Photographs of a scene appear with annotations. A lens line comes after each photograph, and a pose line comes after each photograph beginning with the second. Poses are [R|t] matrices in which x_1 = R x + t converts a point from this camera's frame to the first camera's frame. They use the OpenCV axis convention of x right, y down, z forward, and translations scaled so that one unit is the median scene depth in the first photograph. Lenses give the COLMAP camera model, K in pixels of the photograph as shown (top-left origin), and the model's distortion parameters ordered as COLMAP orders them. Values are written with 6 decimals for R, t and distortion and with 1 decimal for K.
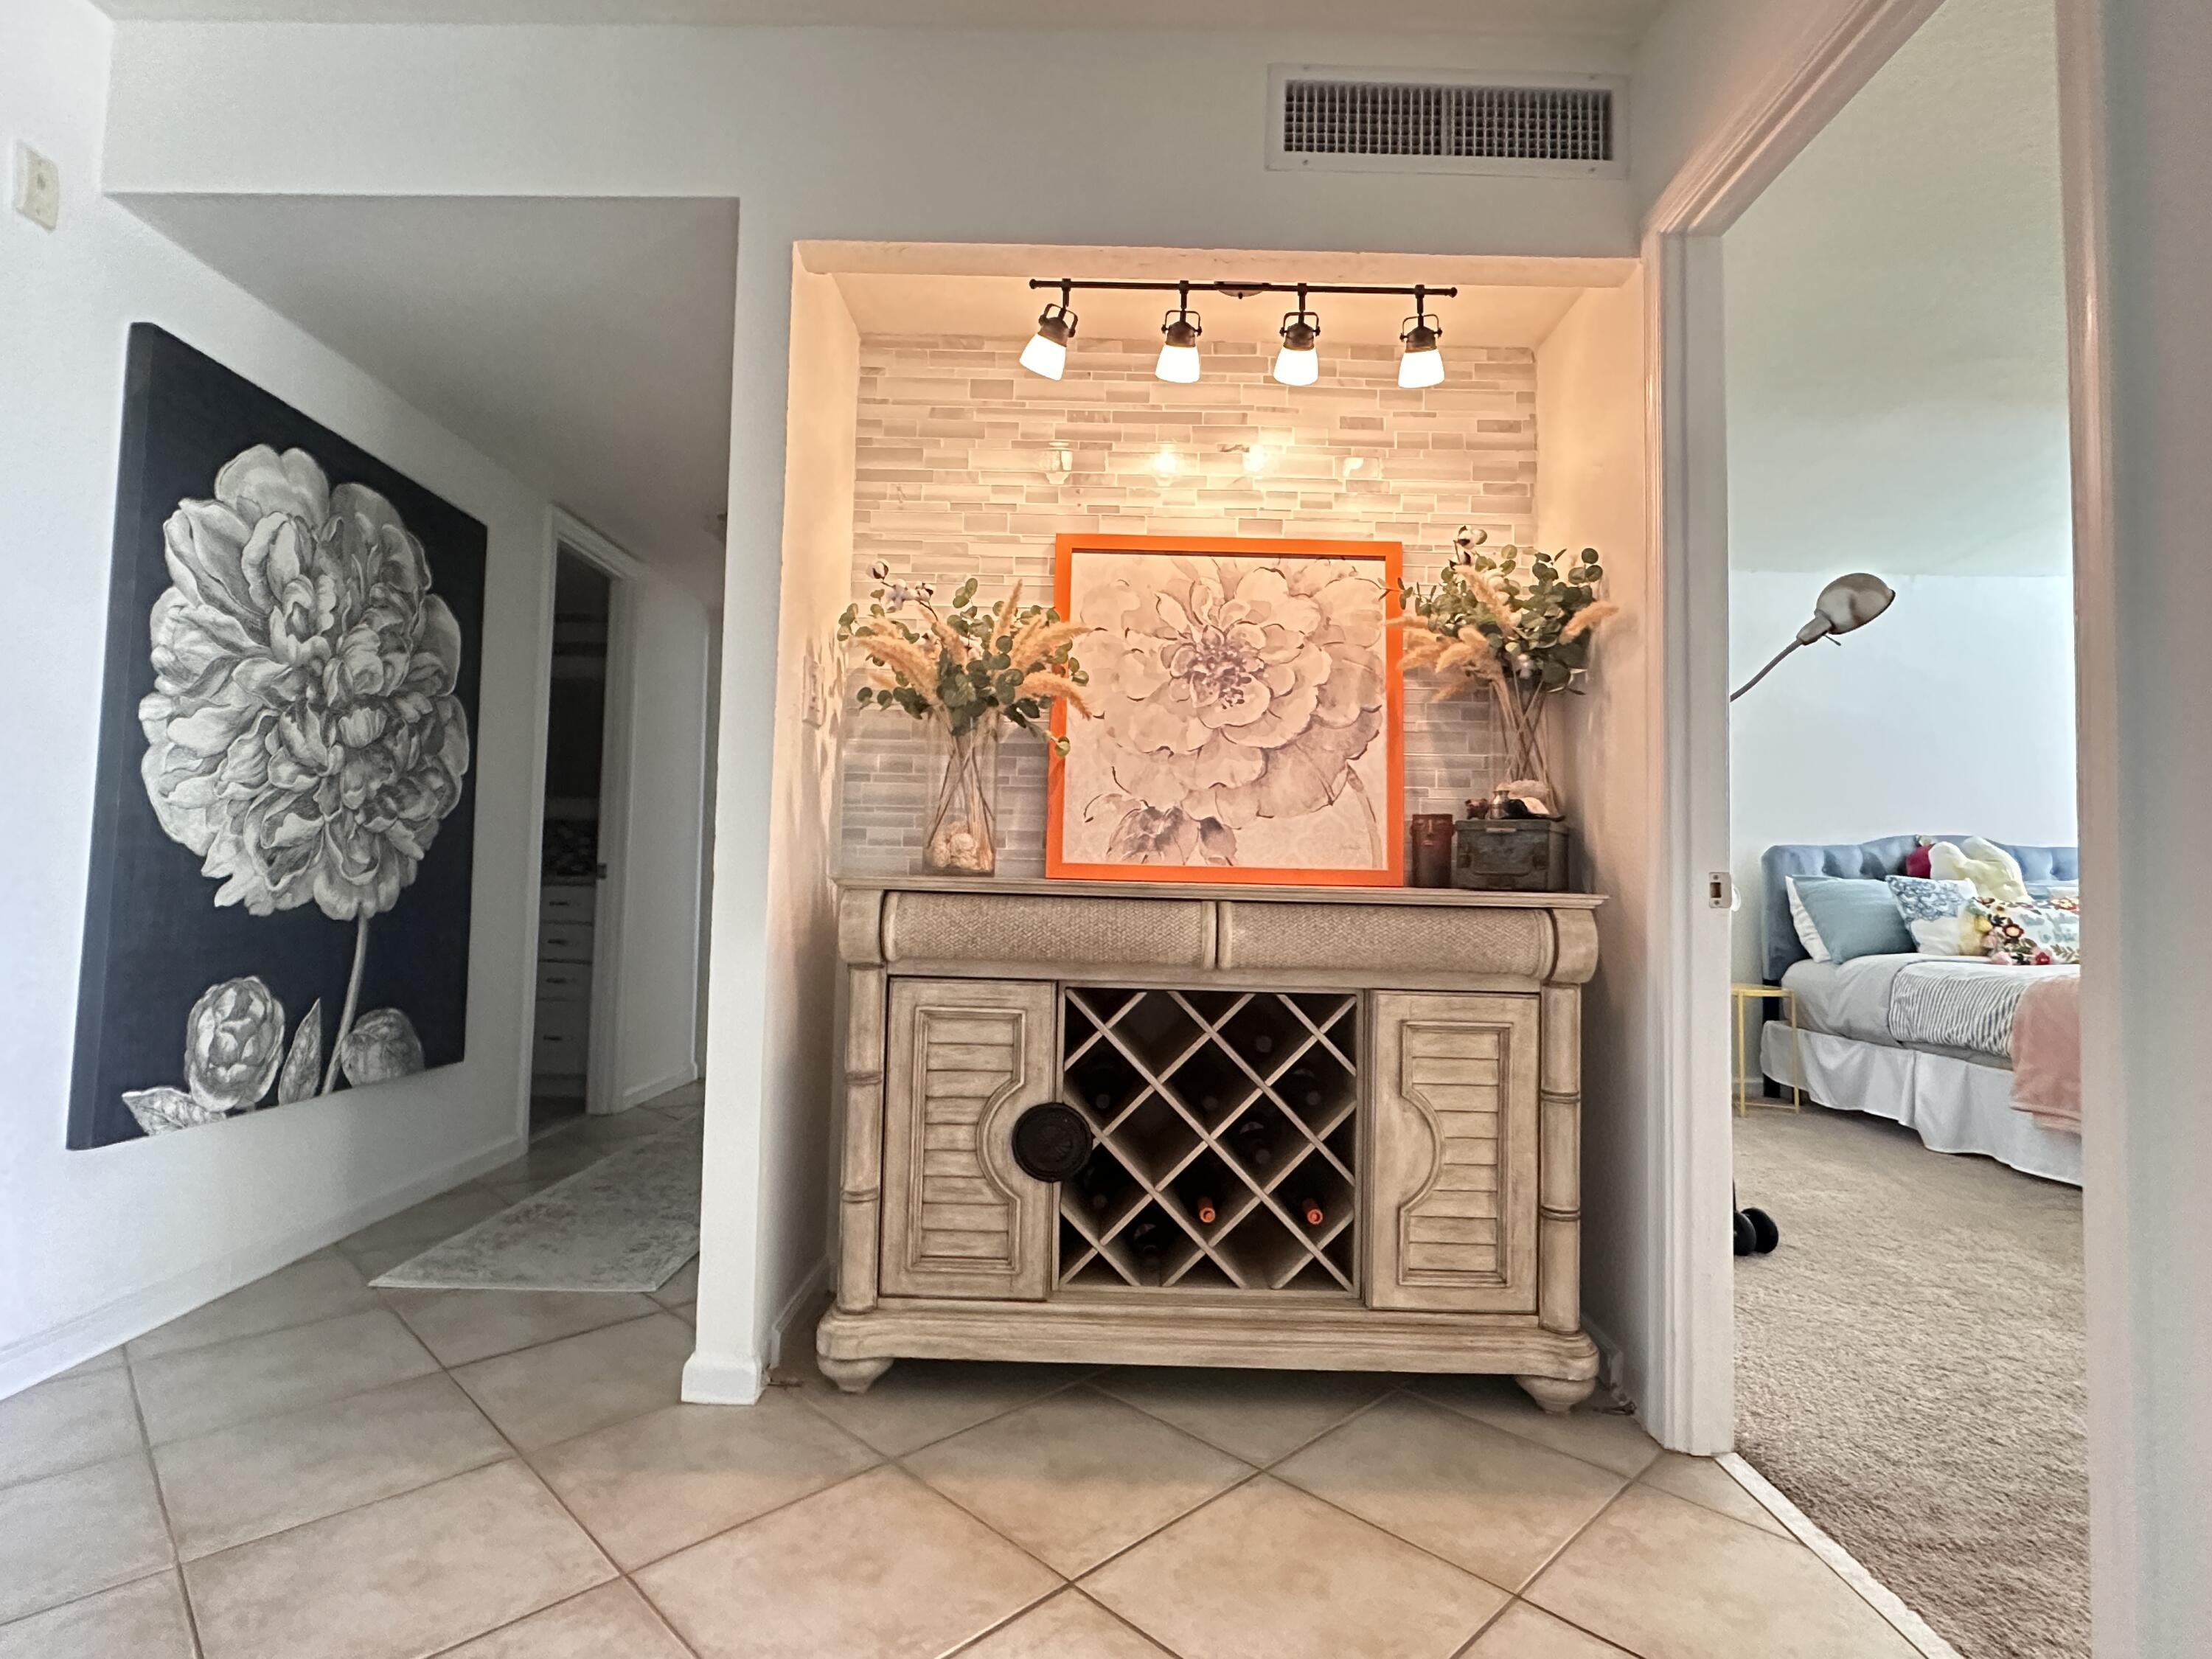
lens RADIAL K [[1099.7, 0, 1107.0], [0, 1099.7, 809.7], [0, 0, 1]] dist [-0.003259, 0.000777]
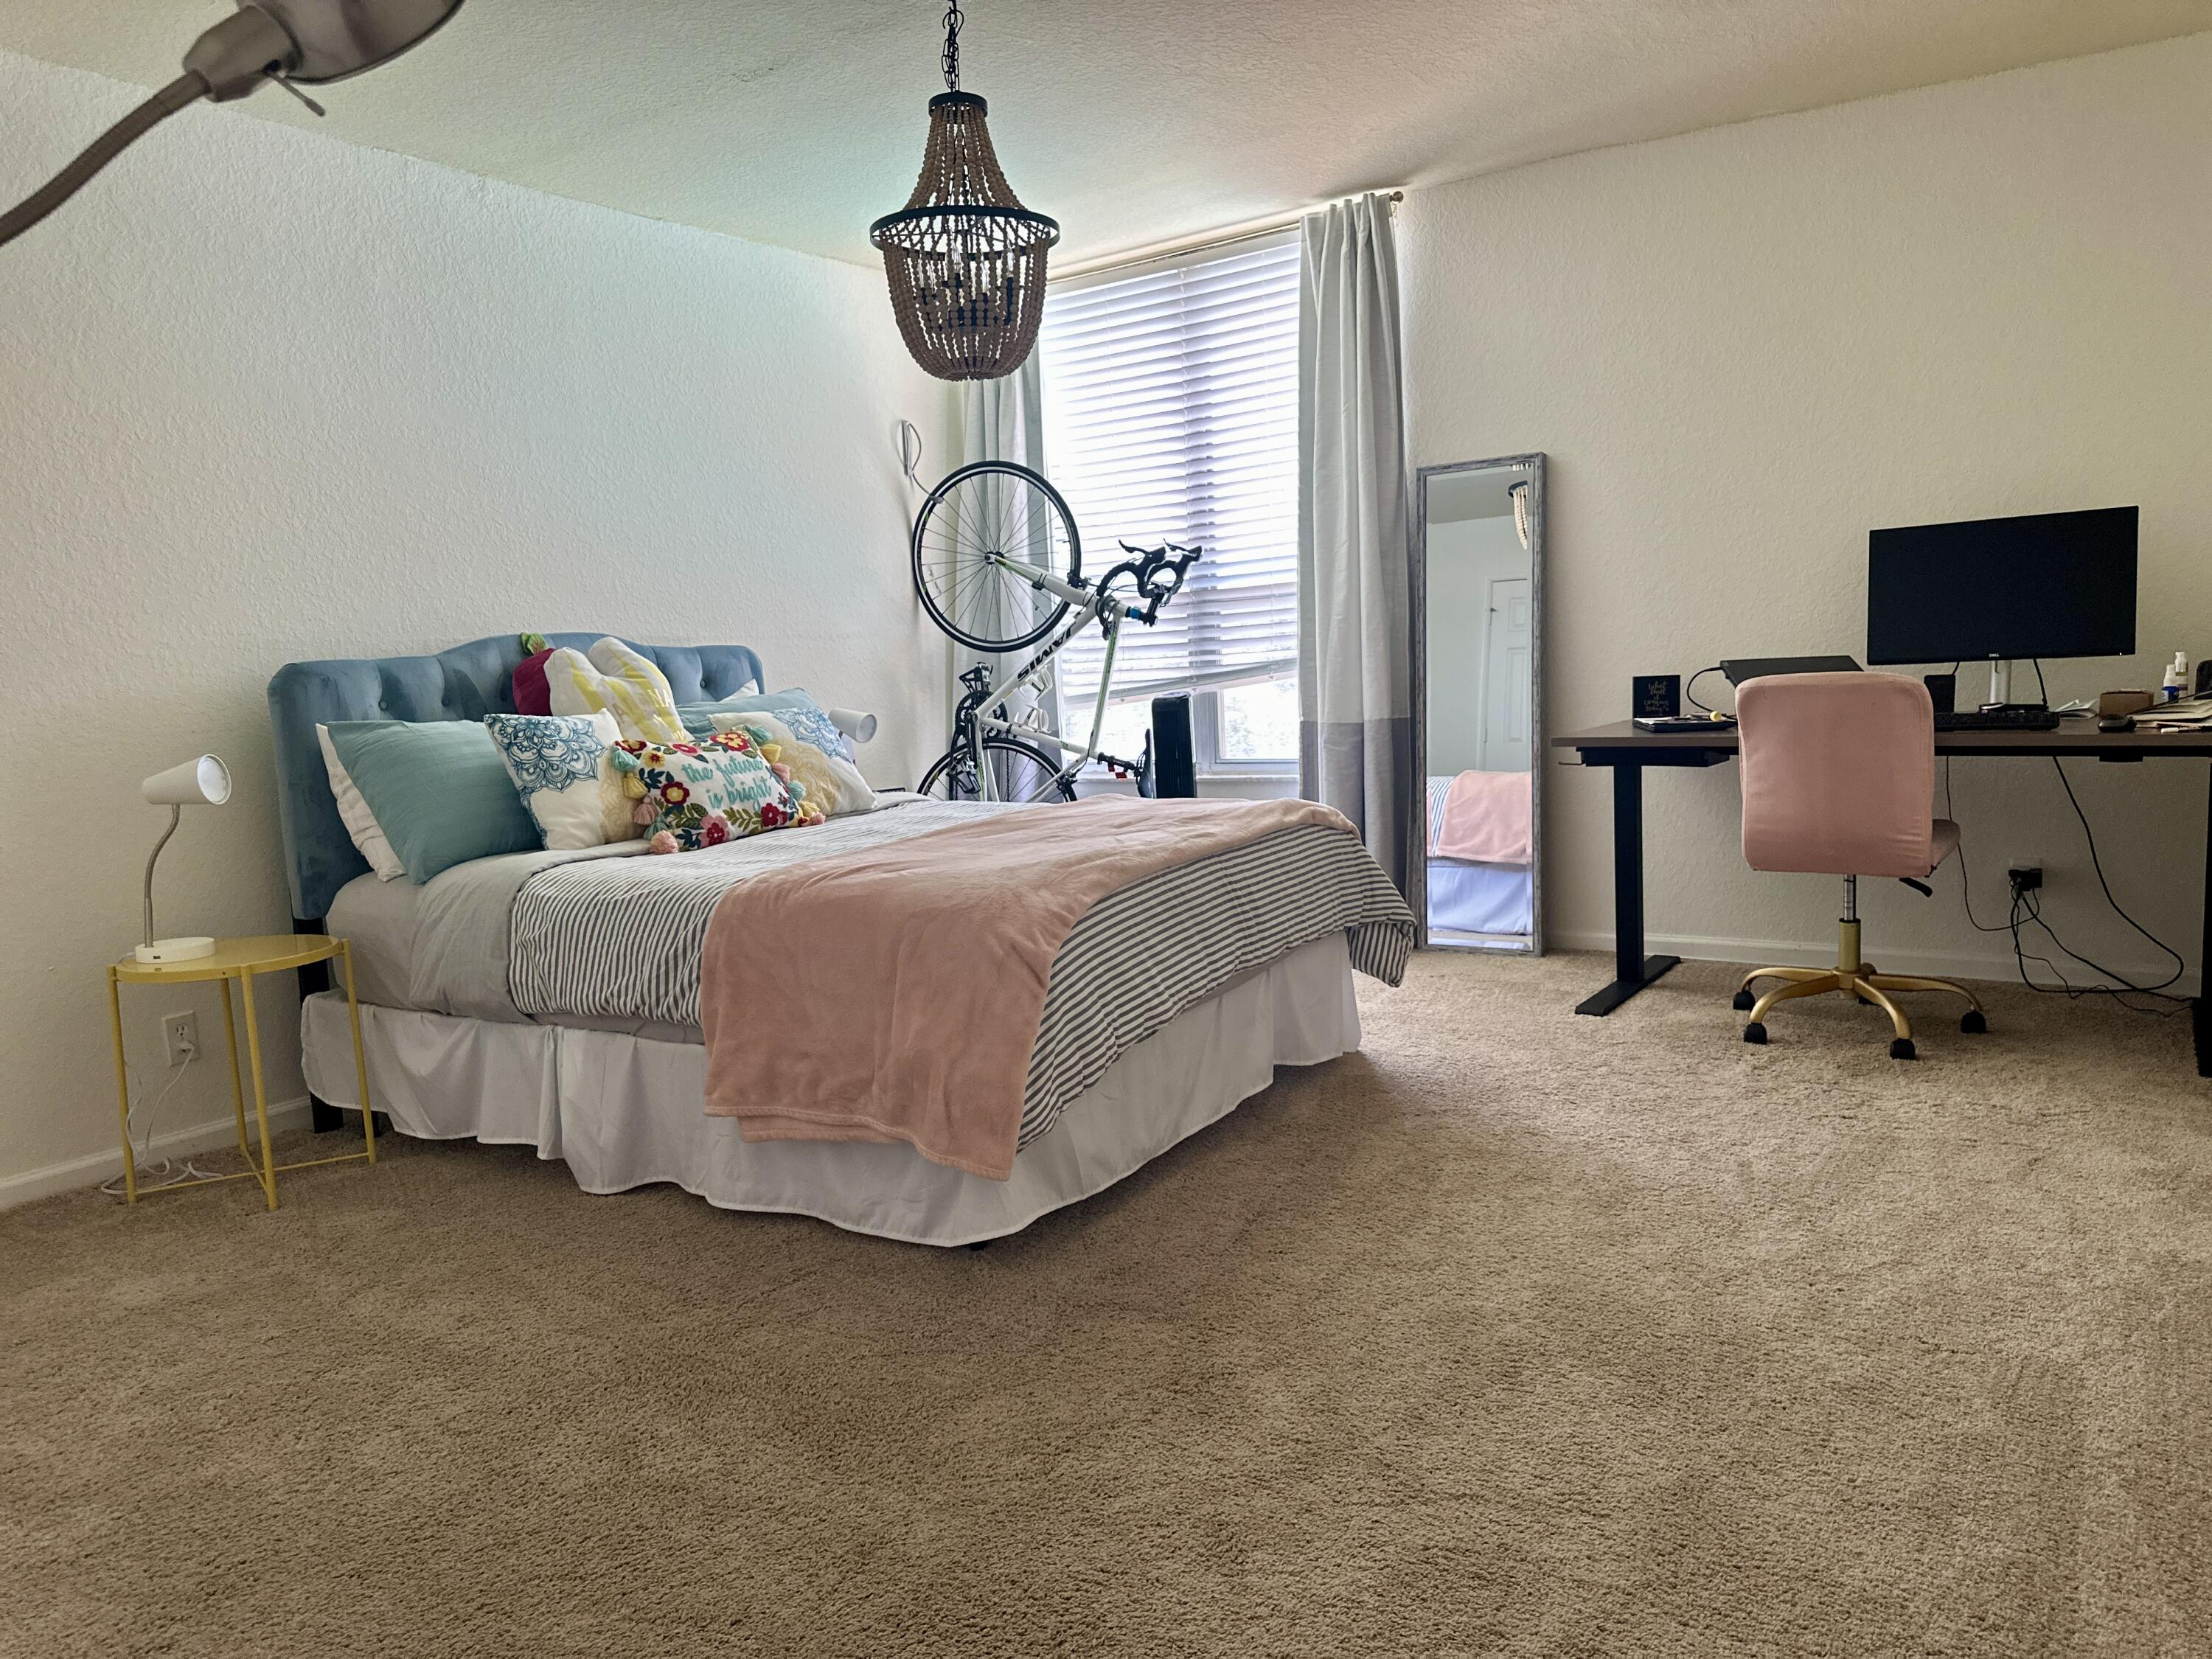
lens RADIAL K [[1555.2, 0, 1100.0], [0, 1555.2, 818.0], [0, 0, 1]] dist [0.070297, -0.081482]
pose [[0.542702, -0.140332, 0.828119, 0.219411], [0.013056, 0.987234, 0.158740, -0.011392], [-0.839824, -0.075336, 0.537606, 0.316013]]
